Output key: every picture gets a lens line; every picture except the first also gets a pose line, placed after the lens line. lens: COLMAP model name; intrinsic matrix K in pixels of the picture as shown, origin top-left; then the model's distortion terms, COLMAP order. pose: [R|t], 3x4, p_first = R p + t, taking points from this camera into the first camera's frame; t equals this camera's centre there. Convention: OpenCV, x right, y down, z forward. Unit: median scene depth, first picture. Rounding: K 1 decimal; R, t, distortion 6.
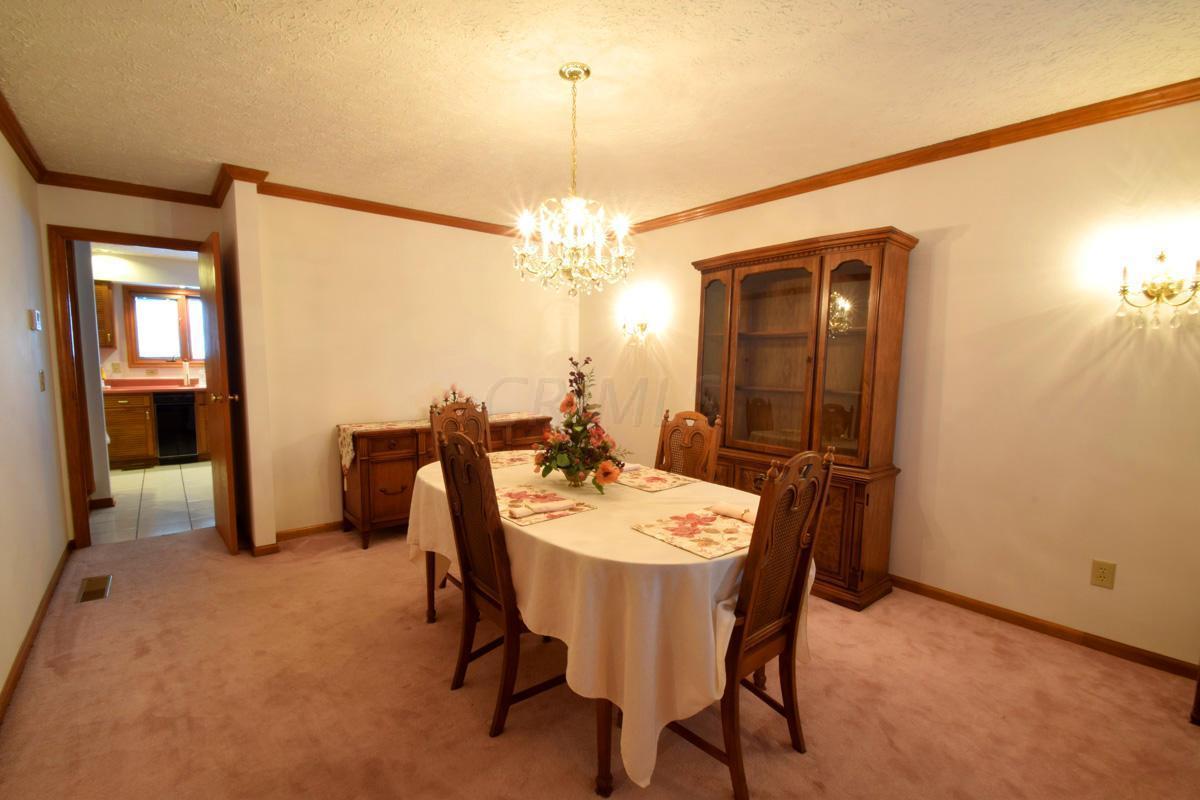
lens RADIAL K [[526.5, 0, 572.8], [0, 526.5, 404.2], [0, 0, 1]] dist [0.012491, -0.000143]
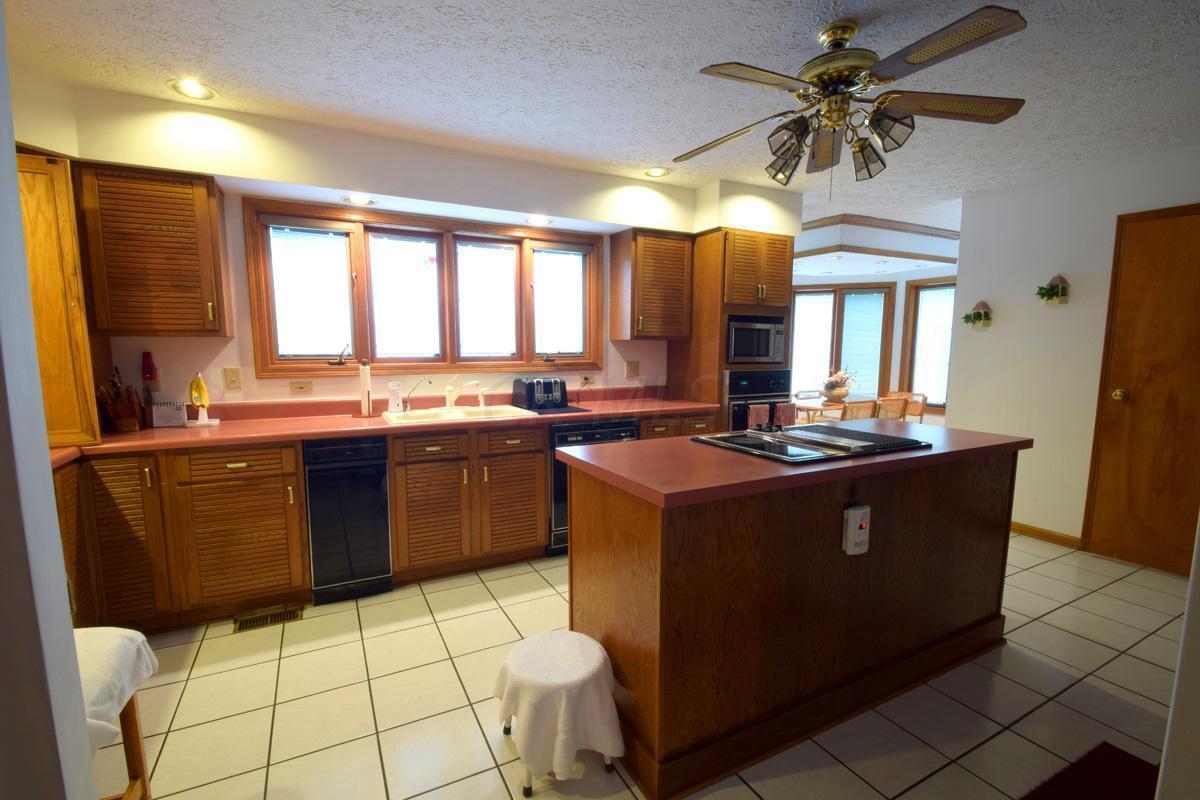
lens RADIAL K [[526.5, 0, 596.3], [0, 526.5, 401.3], [0, 0, 1]] dist [0.012491, -0.000143]
pose [[0.984997, 0.016700, -0.171762, -0.468075], [-0.013679, 0.999731, 0.018756, -0.062001], [0.172029, -0.016125, 0.984960, 0.600446]]
